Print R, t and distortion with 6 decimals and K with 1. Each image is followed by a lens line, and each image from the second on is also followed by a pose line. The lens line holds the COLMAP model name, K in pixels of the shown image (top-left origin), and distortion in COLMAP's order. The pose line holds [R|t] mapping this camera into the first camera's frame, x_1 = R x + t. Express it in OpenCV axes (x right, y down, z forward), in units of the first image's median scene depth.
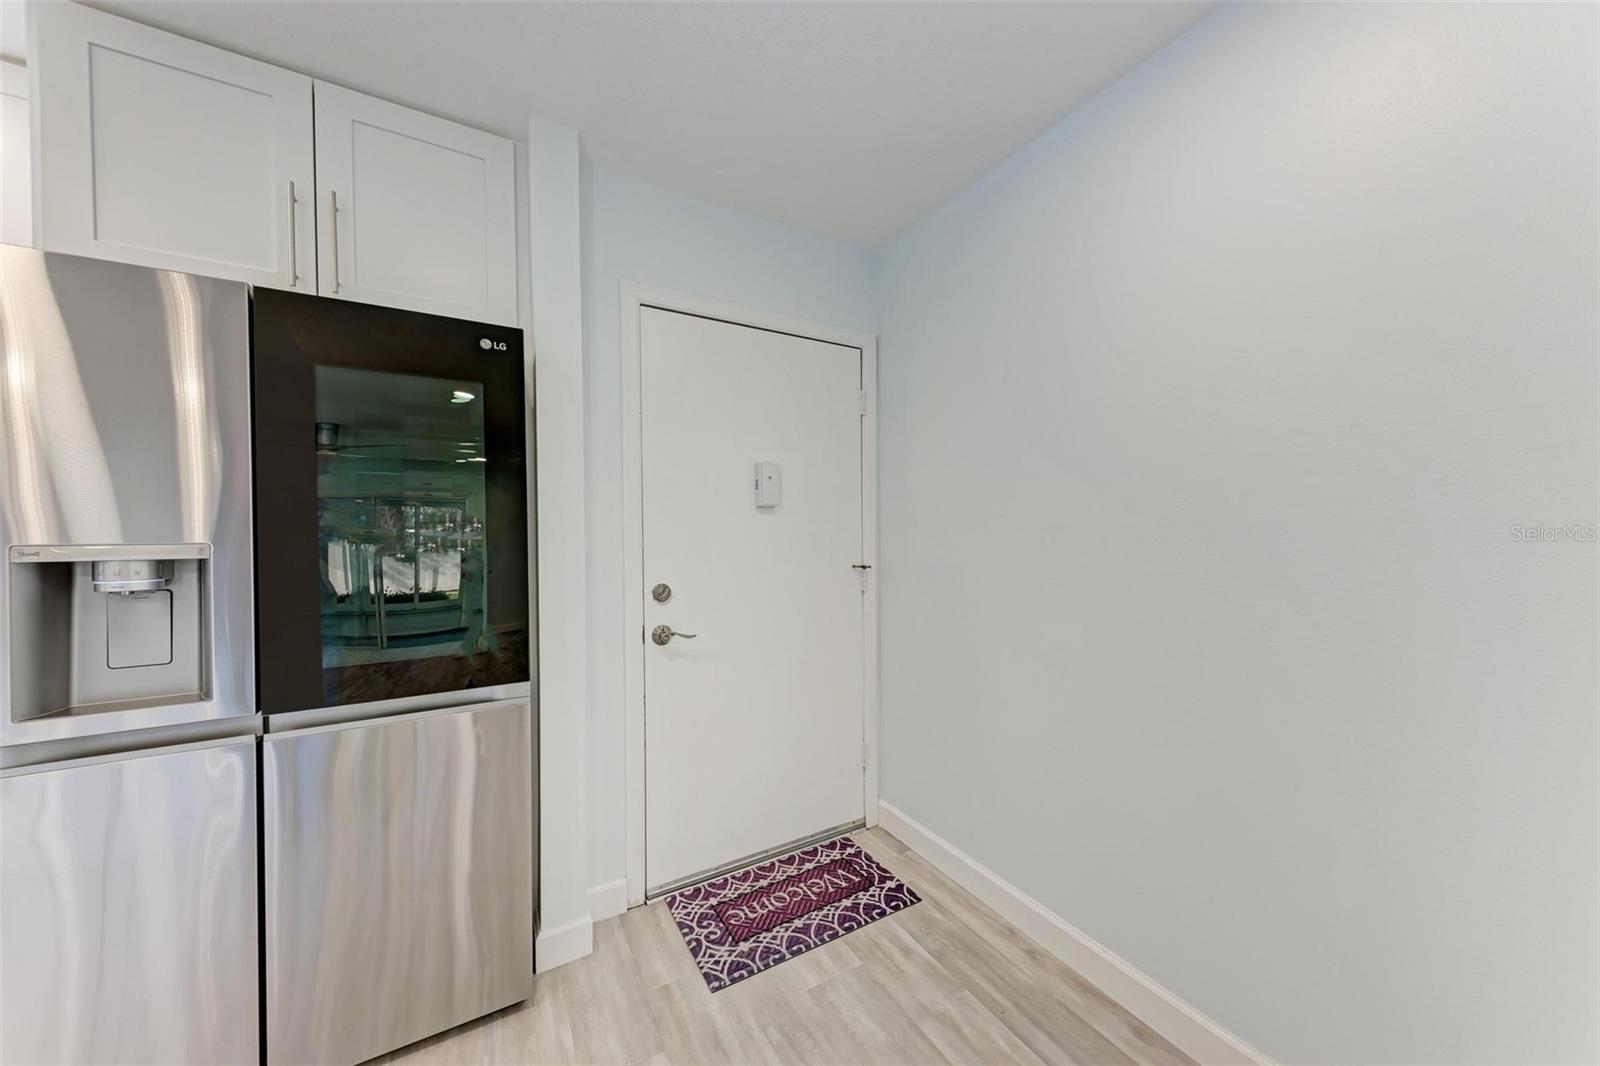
lens RADIAL K [[540.3, 0, 818.1], [0, 540.3, 544.3], [0, 0, 1]] dist [0.007738, -0.000195]
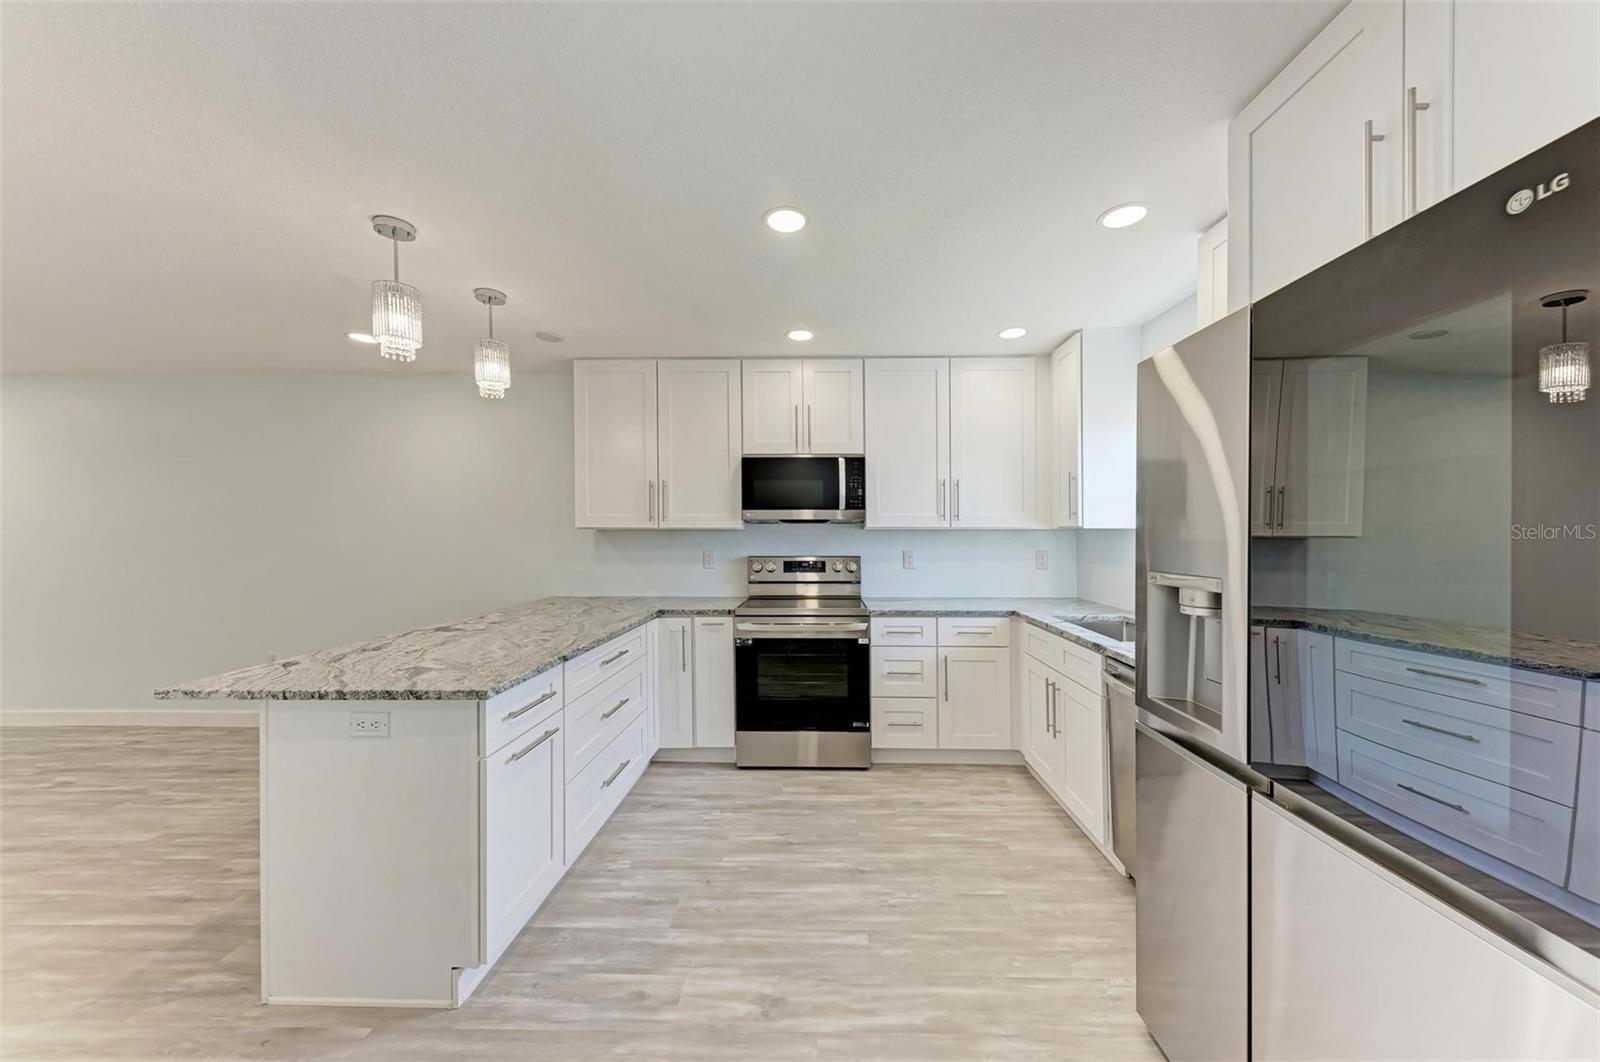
lens RADIAL K [[558.5, 0, 814.3], [0, 558.5, 538.6], [0, 0, 1]] dist [0.007547, -0.000277]
pose [[-0.539020, 0.015991, -0.842141, 0.132815], [-0.005966, 0.999722, 0.022802, -0.068502], [0.842272, 0.017315, -0.538775, 0.653409]]
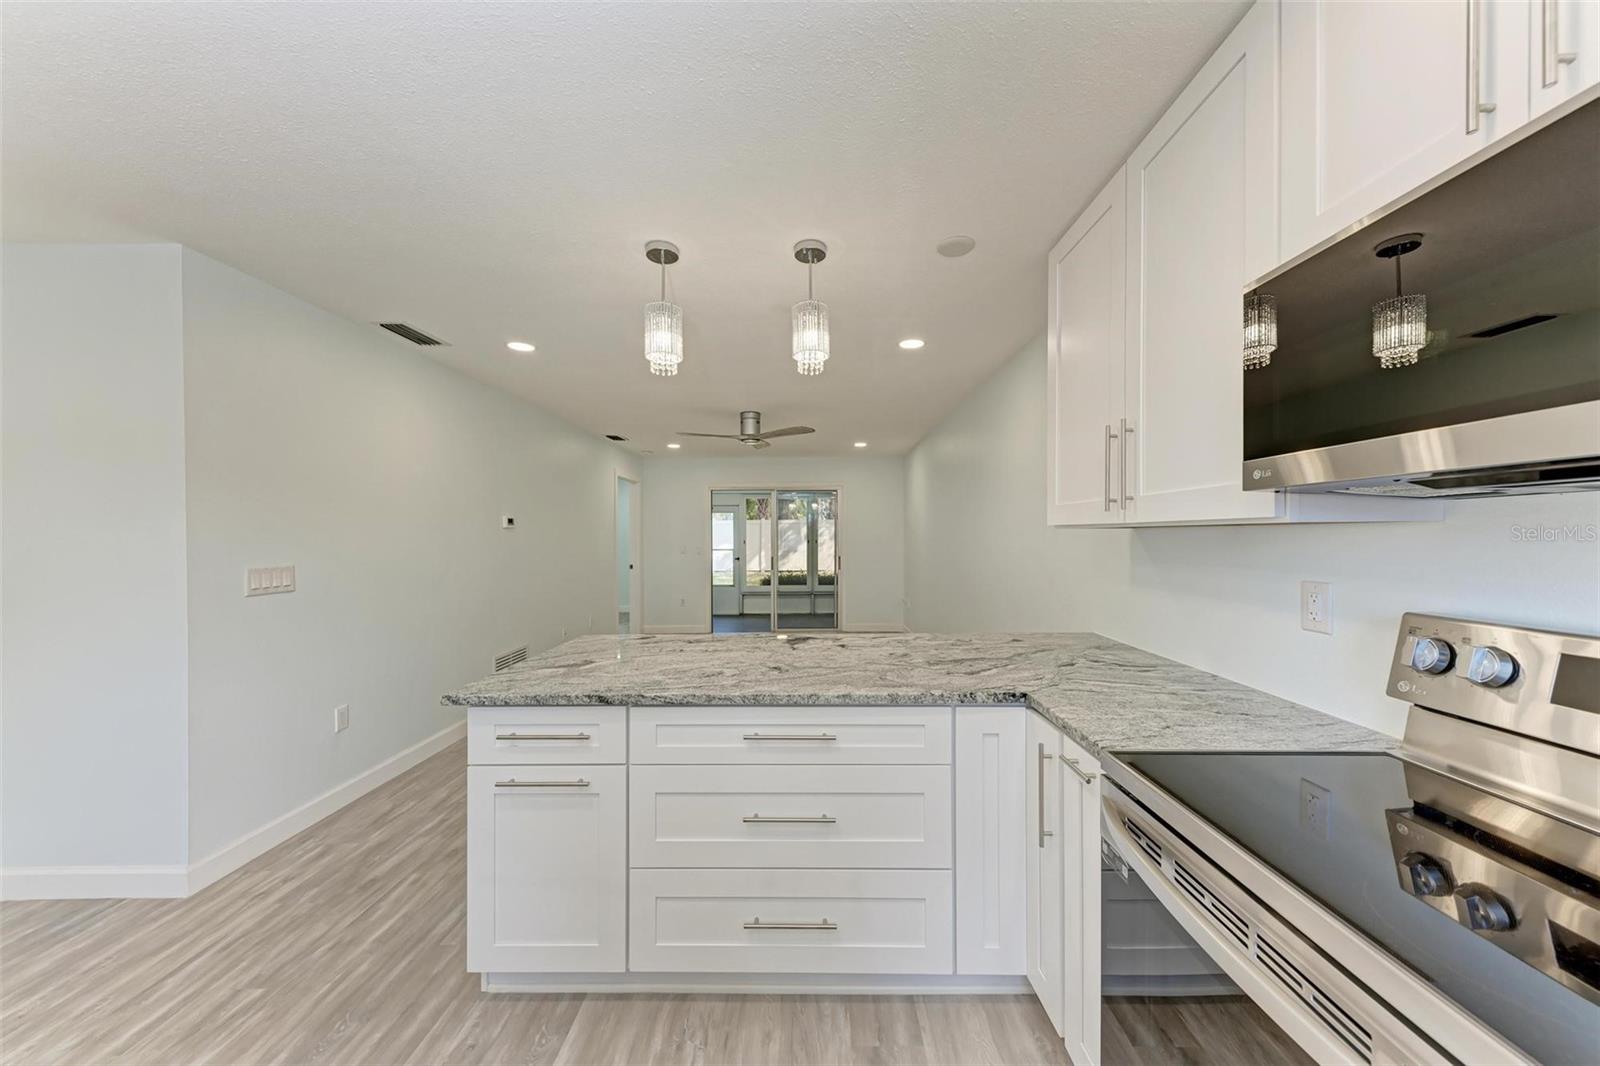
lens RADIAL K [[568.0, 0, 800.0], [0, 568.0, 533.0], [0, 0, 1]] dist [0.001210, -0.000057]
pose [[-0.839566, 0.016155, 0.543017, -1.453815], [0.022537, 0.999733, 0.005103, -0.057221], [-0.542789, 0.016522, -0.839706, 0.153389]]
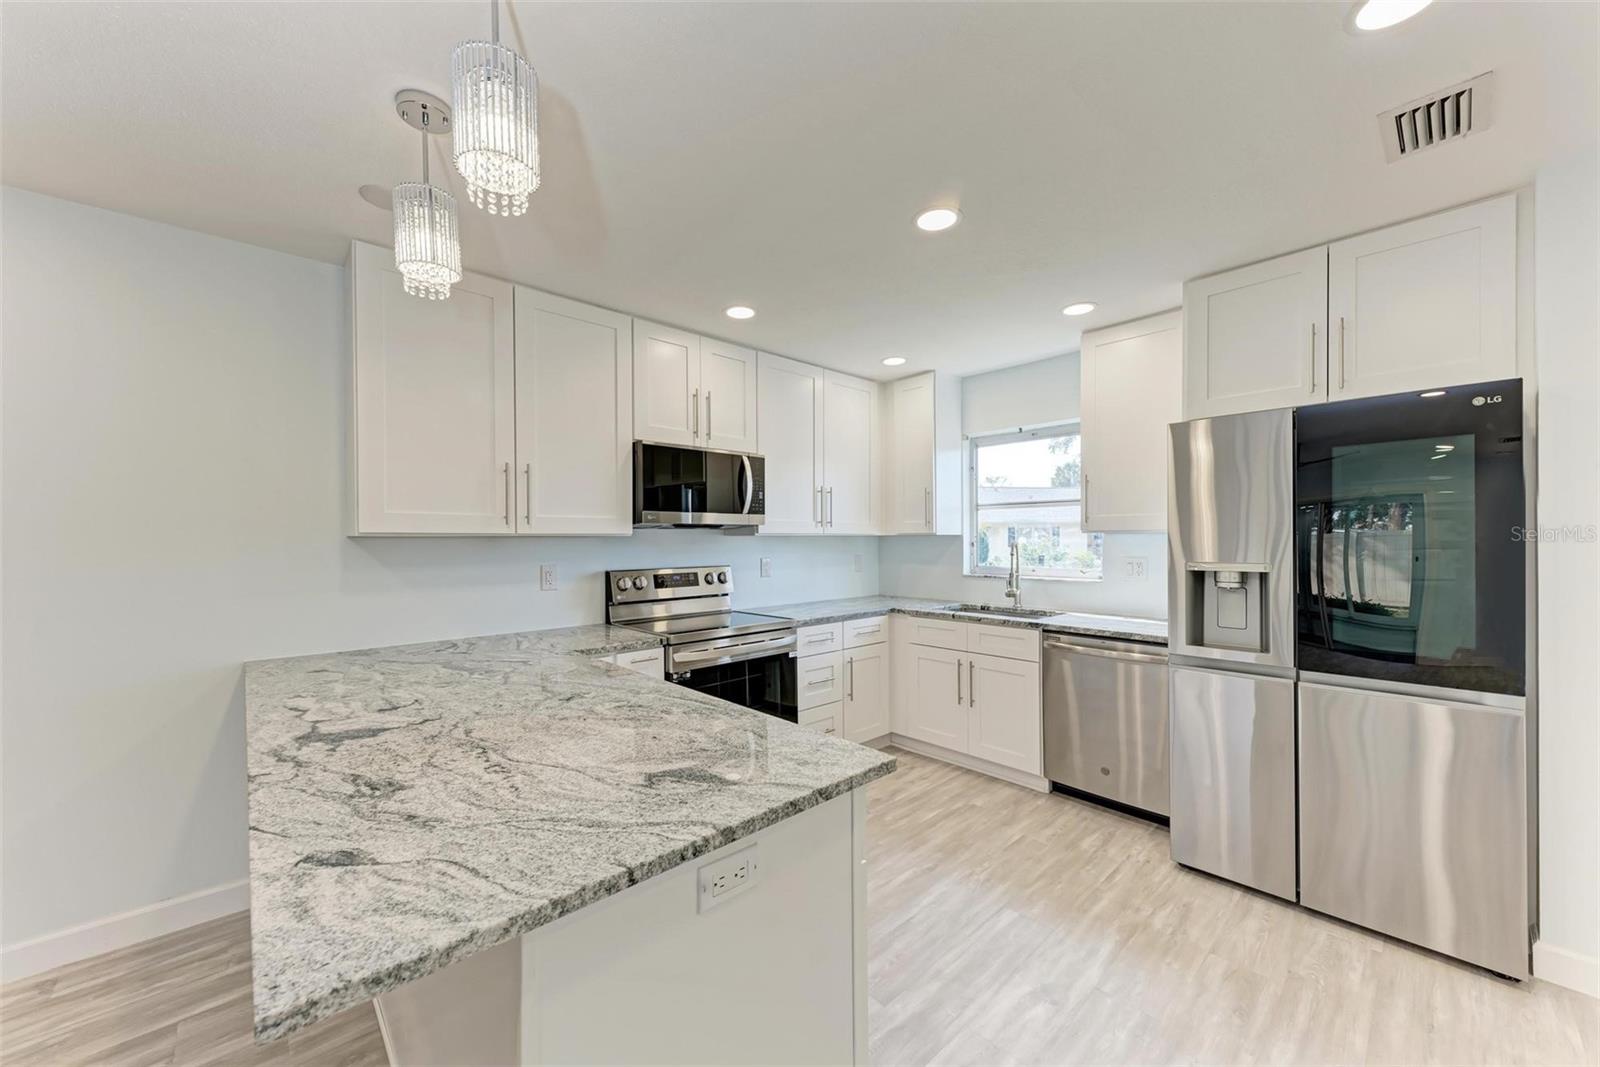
lens RADIAL K [[595.7, 0, 804.5], [0, 595.7, 541.0], [0, 0, 1]] dist [0.007229, 0.000372]
pose [[0.203290, 0.009011, -0.979077, 0.329789], [-0.007379, 0.999943, 0.007671, -0.055238], [0.979091, 0.005665, 0.203345, -0.617254]]
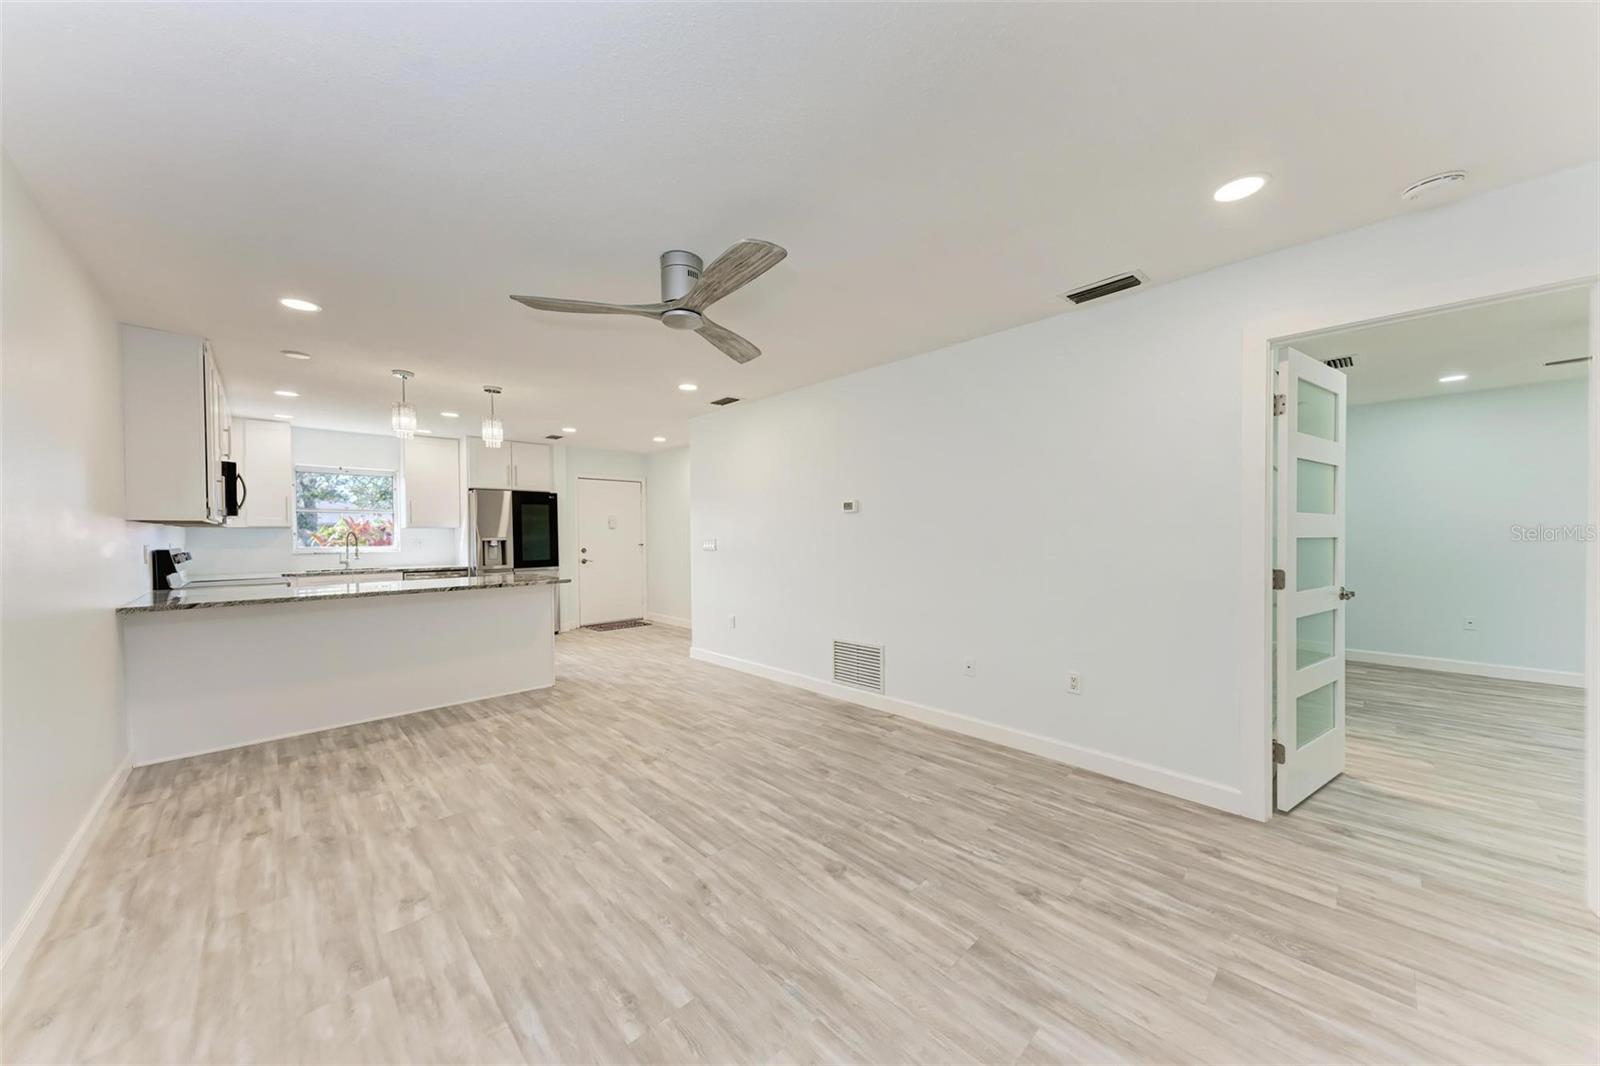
lens RADIAL K [[540.3, 0, 818.1], [0, 540.3, 544.3], [0, 0, 1]] dist [0.007738, -0.000195]
pose [[0.969724, -0.003598, 0.244175, 0.475602], [0.002272, 0.999981, 0.005711, 0.031588], [-0.244191, -0.004983, 0.969714, -3.808711]]
